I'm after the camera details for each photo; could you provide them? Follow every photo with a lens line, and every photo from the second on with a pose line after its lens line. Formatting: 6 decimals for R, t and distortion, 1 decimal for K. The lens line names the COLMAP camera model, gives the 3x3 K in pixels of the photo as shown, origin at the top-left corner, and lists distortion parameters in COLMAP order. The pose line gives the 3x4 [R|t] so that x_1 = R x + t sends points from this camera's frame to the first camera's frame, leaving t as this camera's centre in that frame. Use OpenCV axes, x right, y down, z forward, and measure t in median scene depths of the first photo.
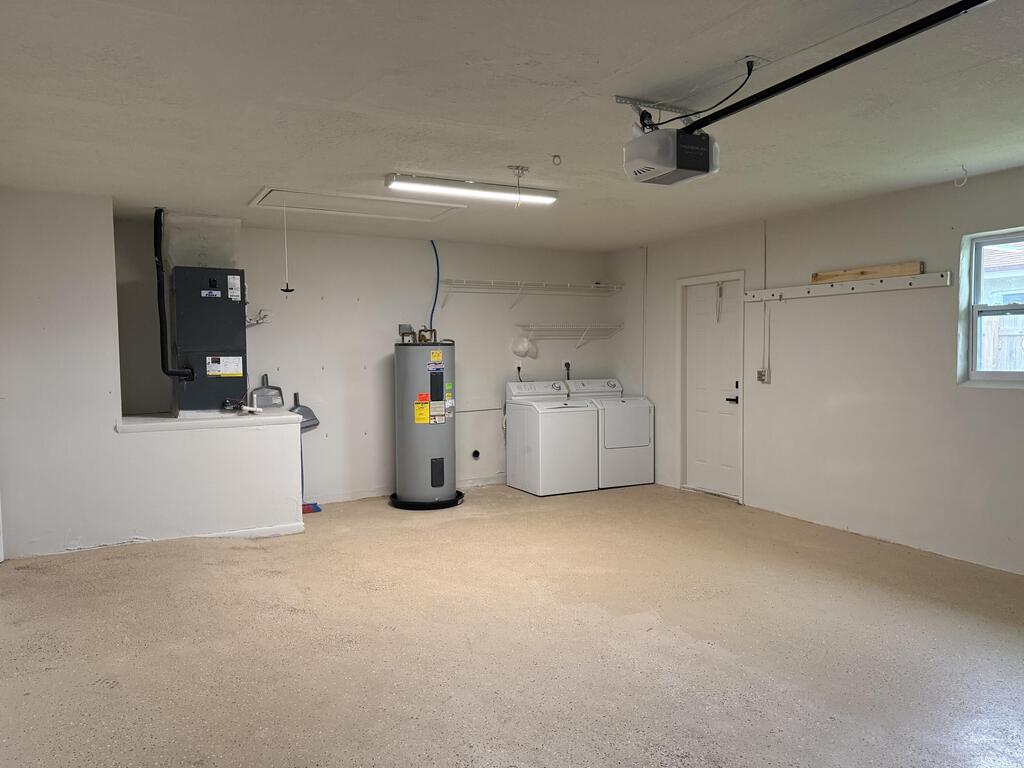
lens RADIAL K [[719.3, 0, 511.5], [0, 719.3, 392.0], [0, 0, 1]] dist [0.033757, -0.011756]
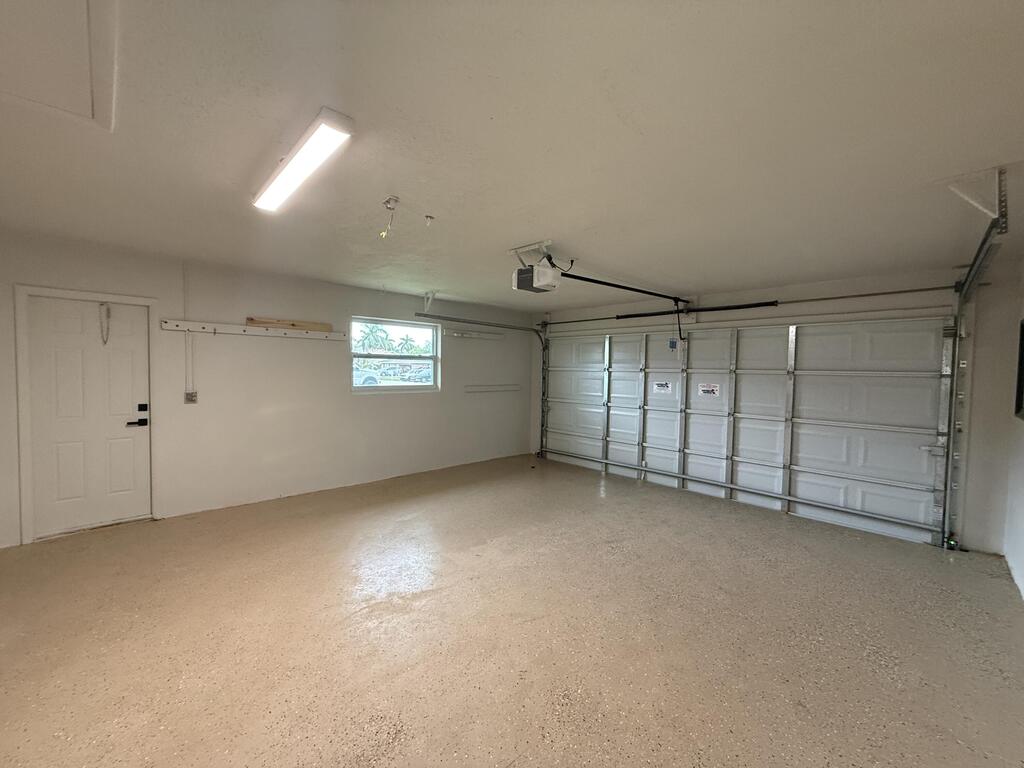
lens RADIAL K [[410.5, 0, 511.3], [0, 410.5, 374.6], [0, 0, 1]] dist [0.003396, -0.000439]
pose [[-0.271241, -0.001181, 0.962511, -0.341728], [0.044244, 0.998927, 0.013694, -0.036652], [-0.961494, 0.046299, -0.270897, 0.573631]]
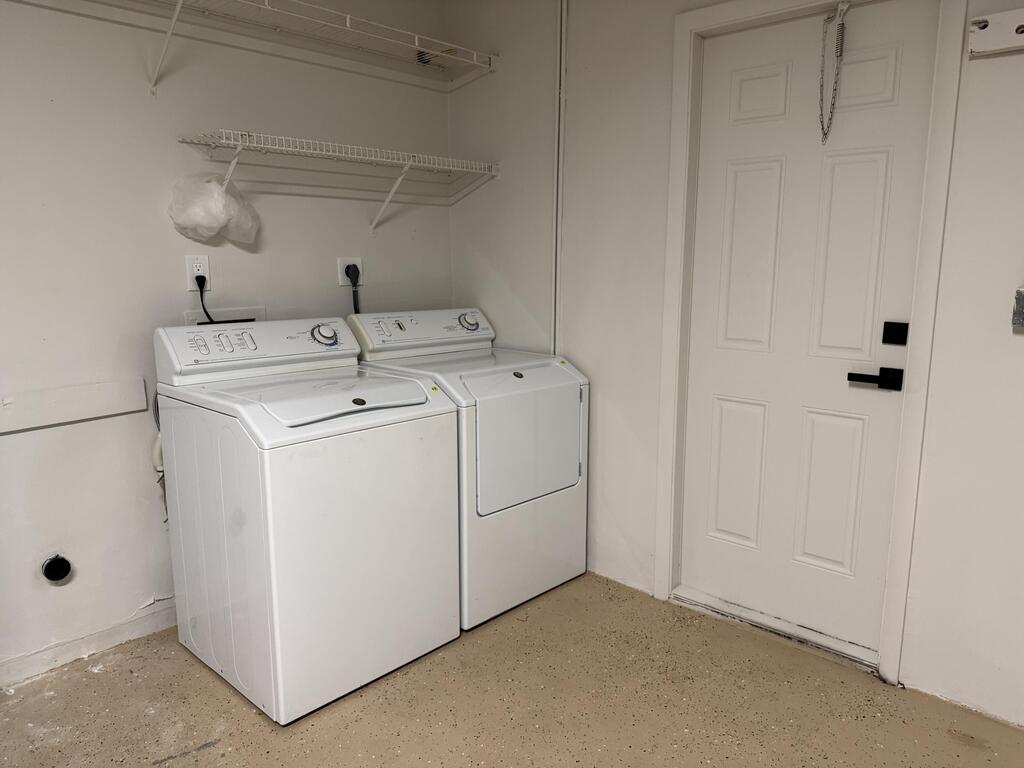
lens RADIAL K [[719.3, 0, 515.2], [0, 719.3, 392.9], [0, 0, 1]] dist [0.033757, -0.011756]
pose [[0.949092, -0.047900, 0.311335, 0.040956], [0.008580, 0.991935, 0.126457, -0.023068], [-0.314882, -0.117348, 0.941849, 0.650988]]
